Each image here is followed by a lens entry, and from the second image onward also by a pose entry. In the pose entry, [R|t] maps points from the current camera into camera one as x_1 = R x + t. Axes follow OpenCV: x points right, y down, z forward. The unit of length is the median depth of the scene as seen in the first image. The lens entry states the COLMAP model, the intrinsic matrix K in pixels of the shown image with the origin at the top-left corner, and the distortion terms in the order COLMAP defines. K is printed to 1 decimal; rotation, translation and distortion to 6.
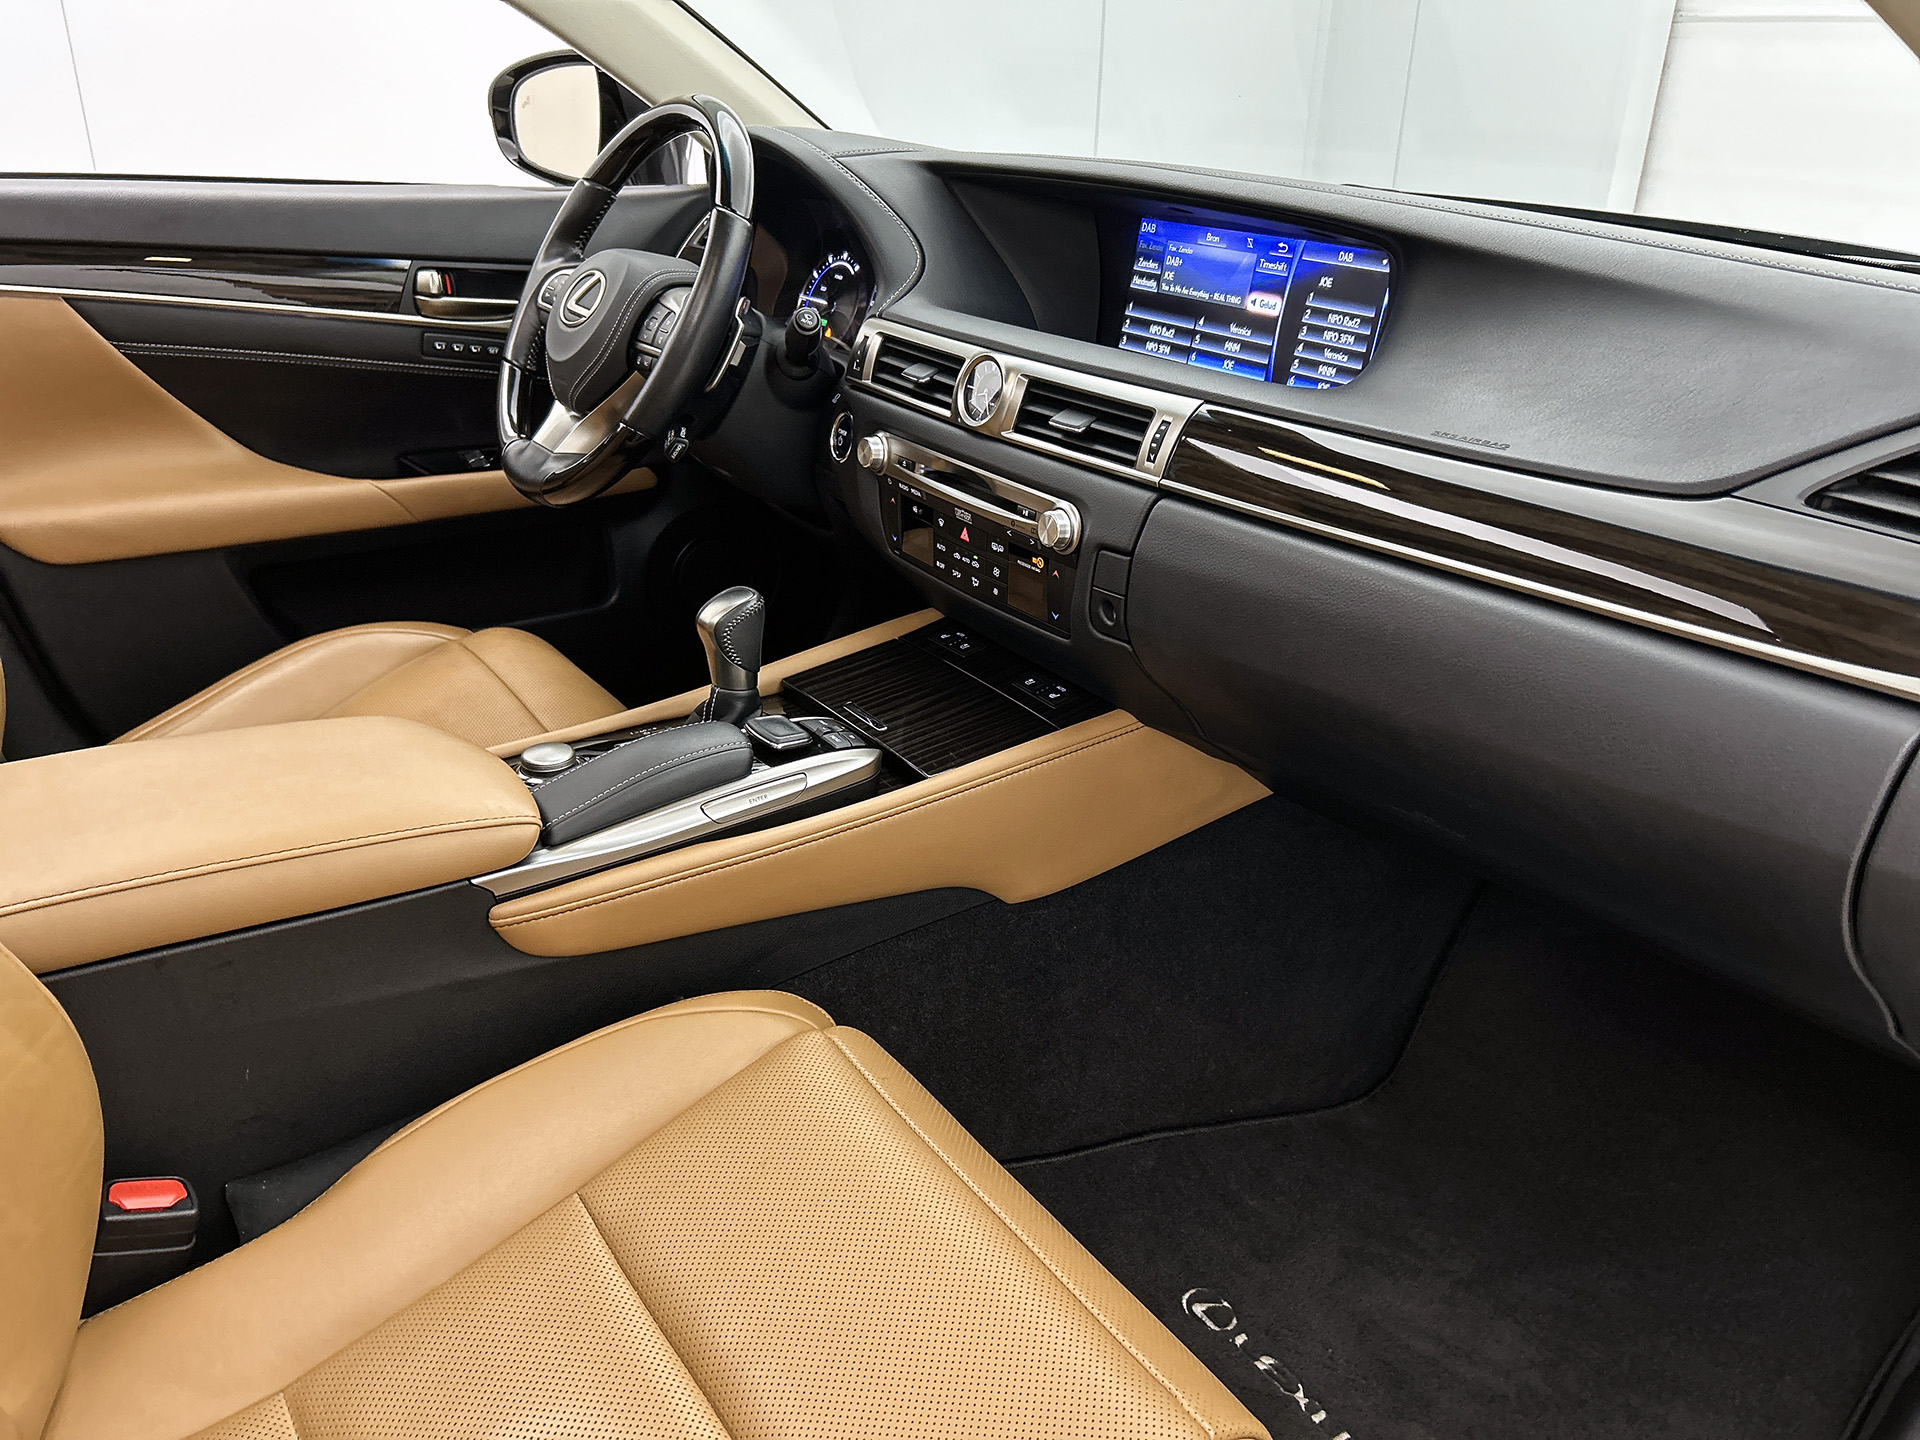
lens RADIAL K [[1463.4, 0, 975.1], [0, 1463.4, 720.4], [0, 0, 1]] dist [0.002897, -0.008161]
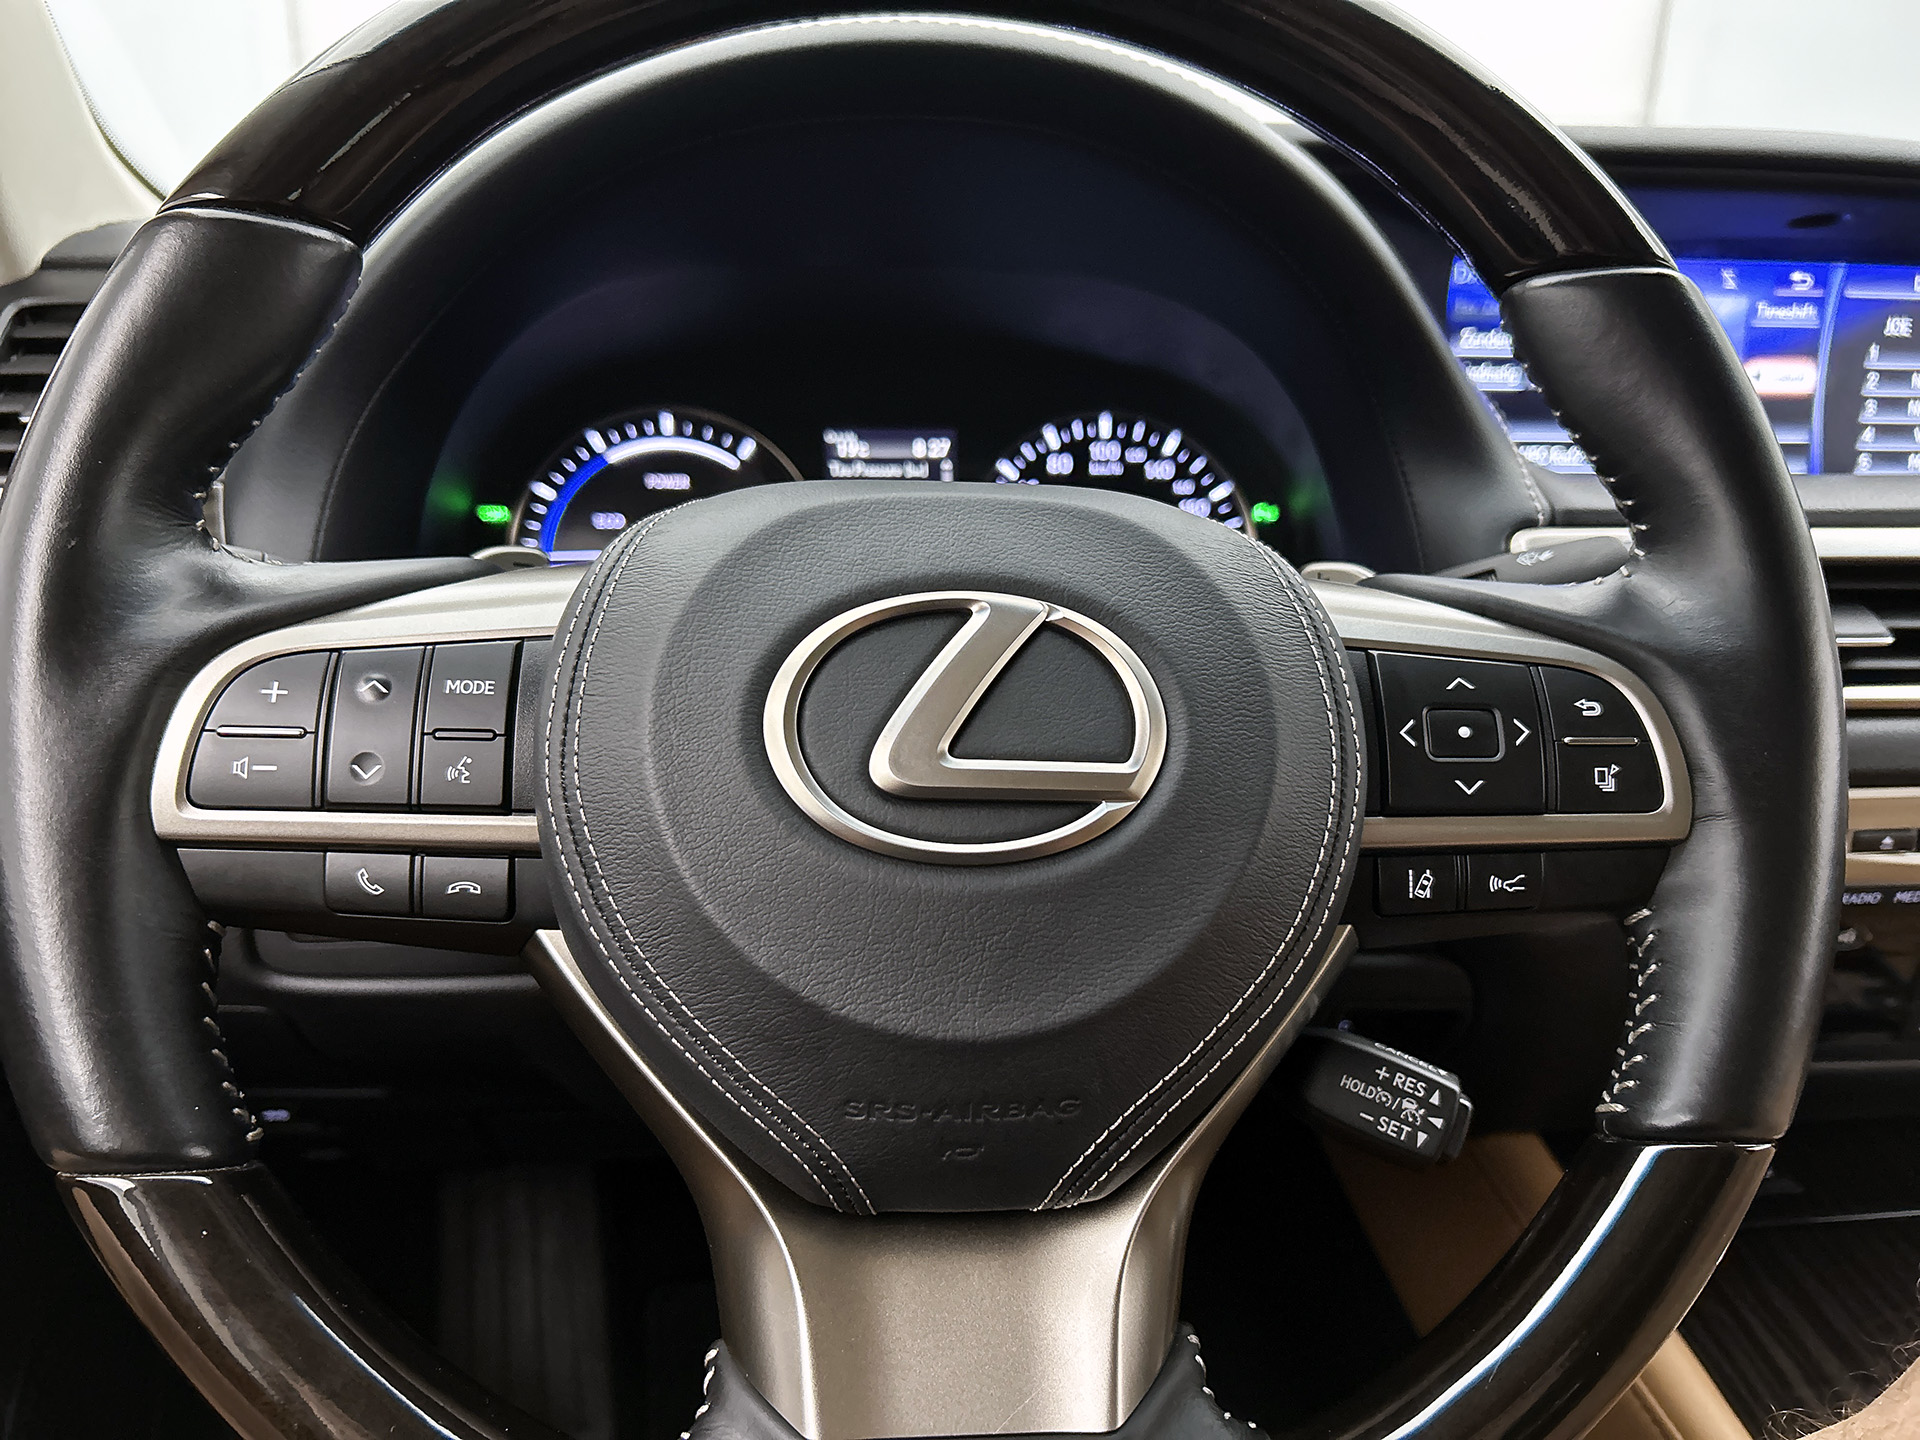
lens RADIAL K [[1462.6, 0, 966.8], [0, 1462.6, 760.3], [0, 0, 1]] dist [-0.001046, -0.008813]
pose [[0.474868, -0.313481, 0.822332, -0.502406], [0.352706, 0.923873, 0.148514, -0.352172], [-0.806287, 0.219517, 0.549285, 0.994790]]
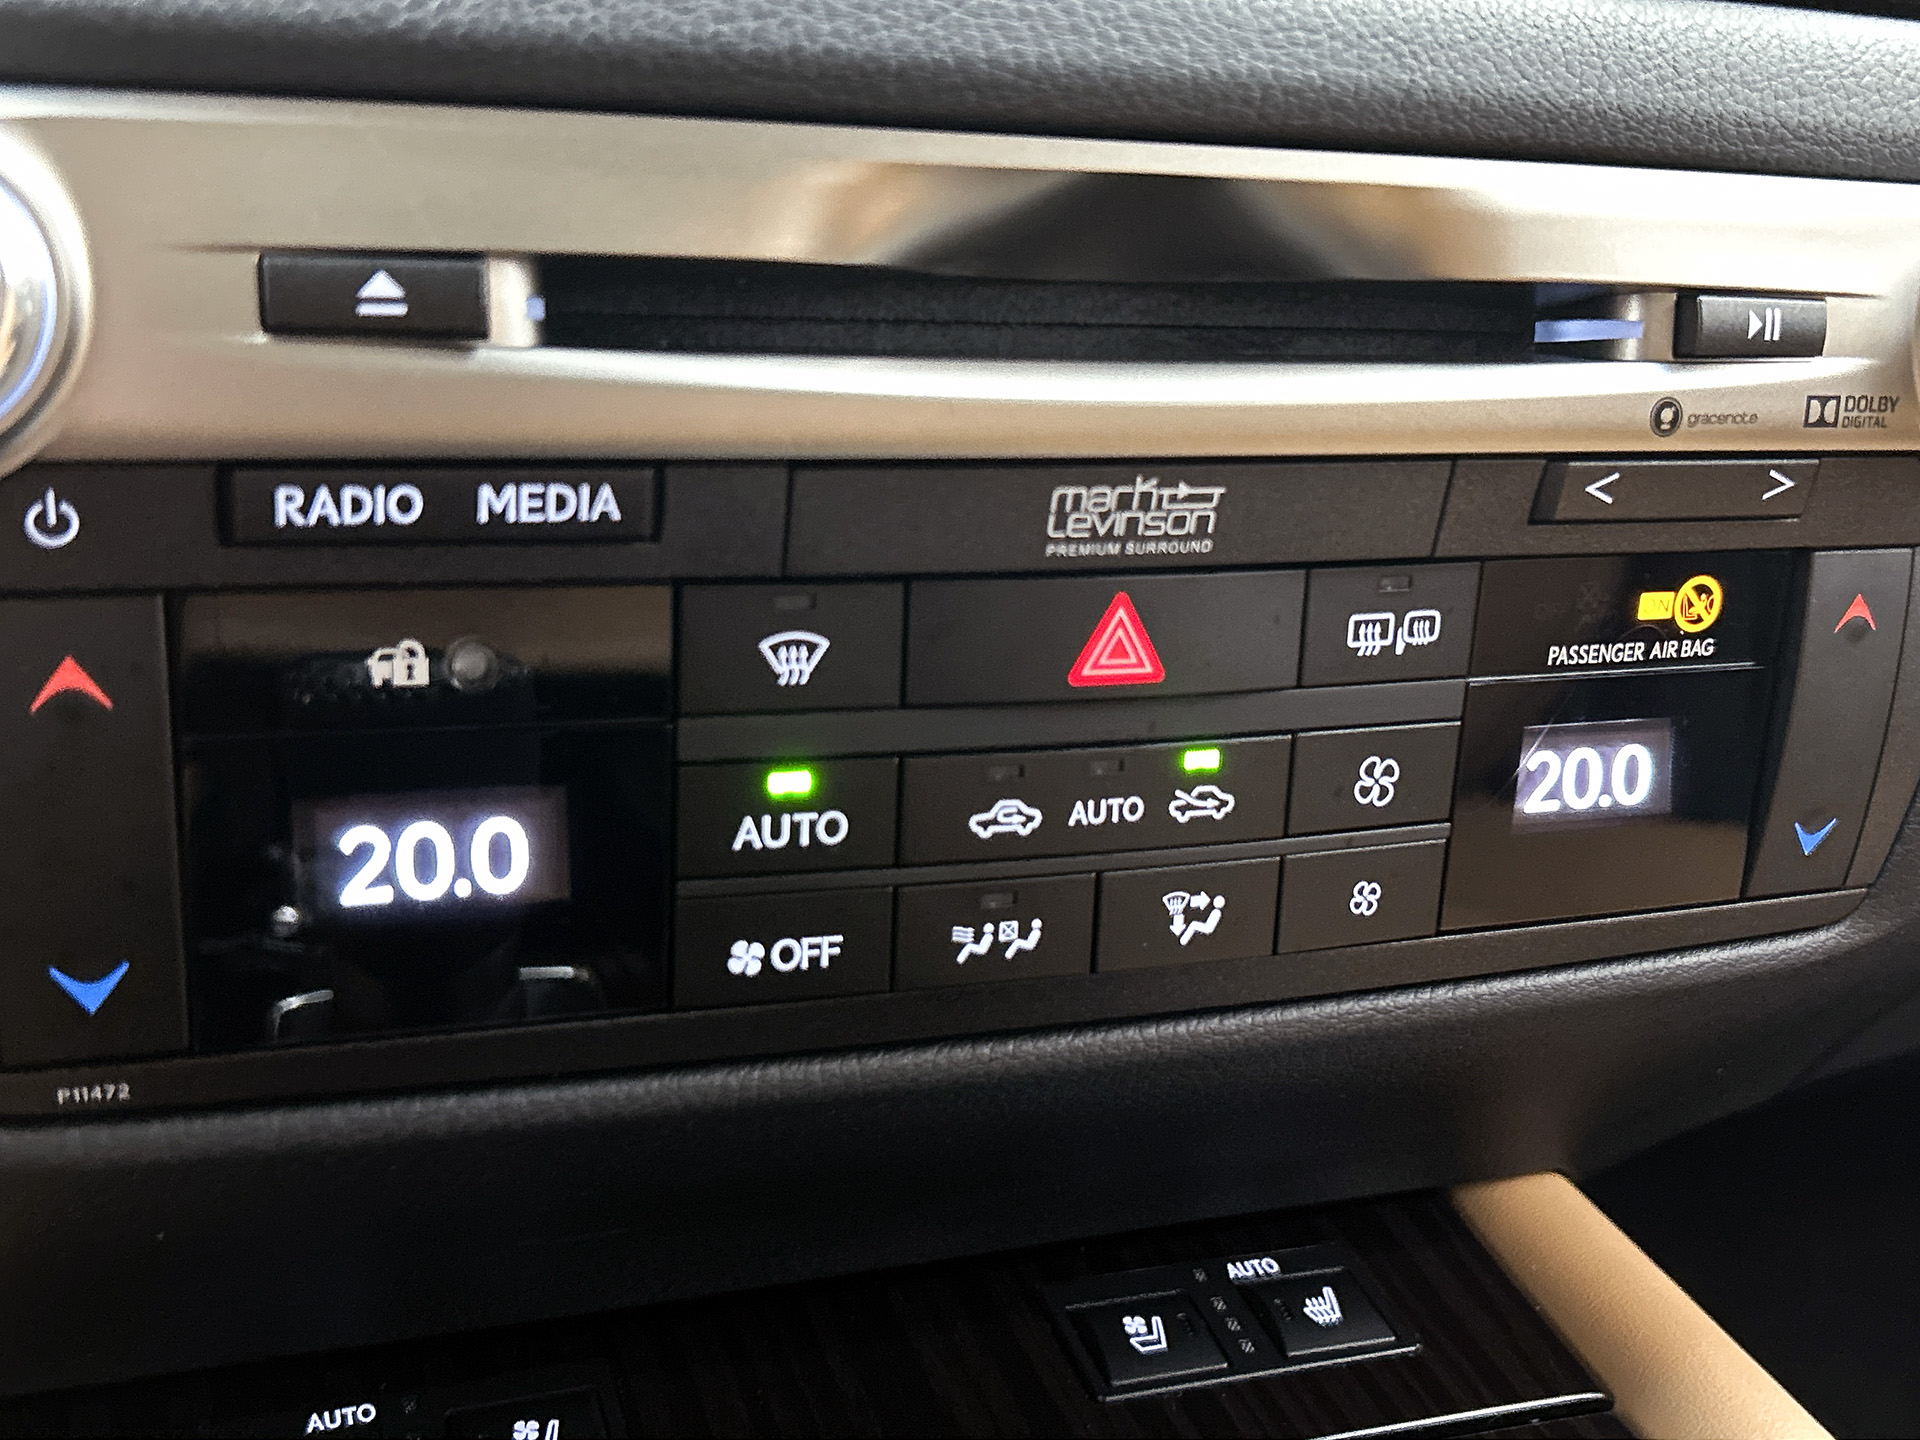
lens RADIAL K [[2043.2, 0, 956.9], [0, 2043.2, 760.5], [0, 0, 1]] dist [0.188552, -0.688559]
pose [[0.238412, -0.286324, 0.927997, -0.204198], [0.355397, 0.914992, 0.191006, -0.158840], [-0.903799, 0.284269, 0.319904, 0.931417]]
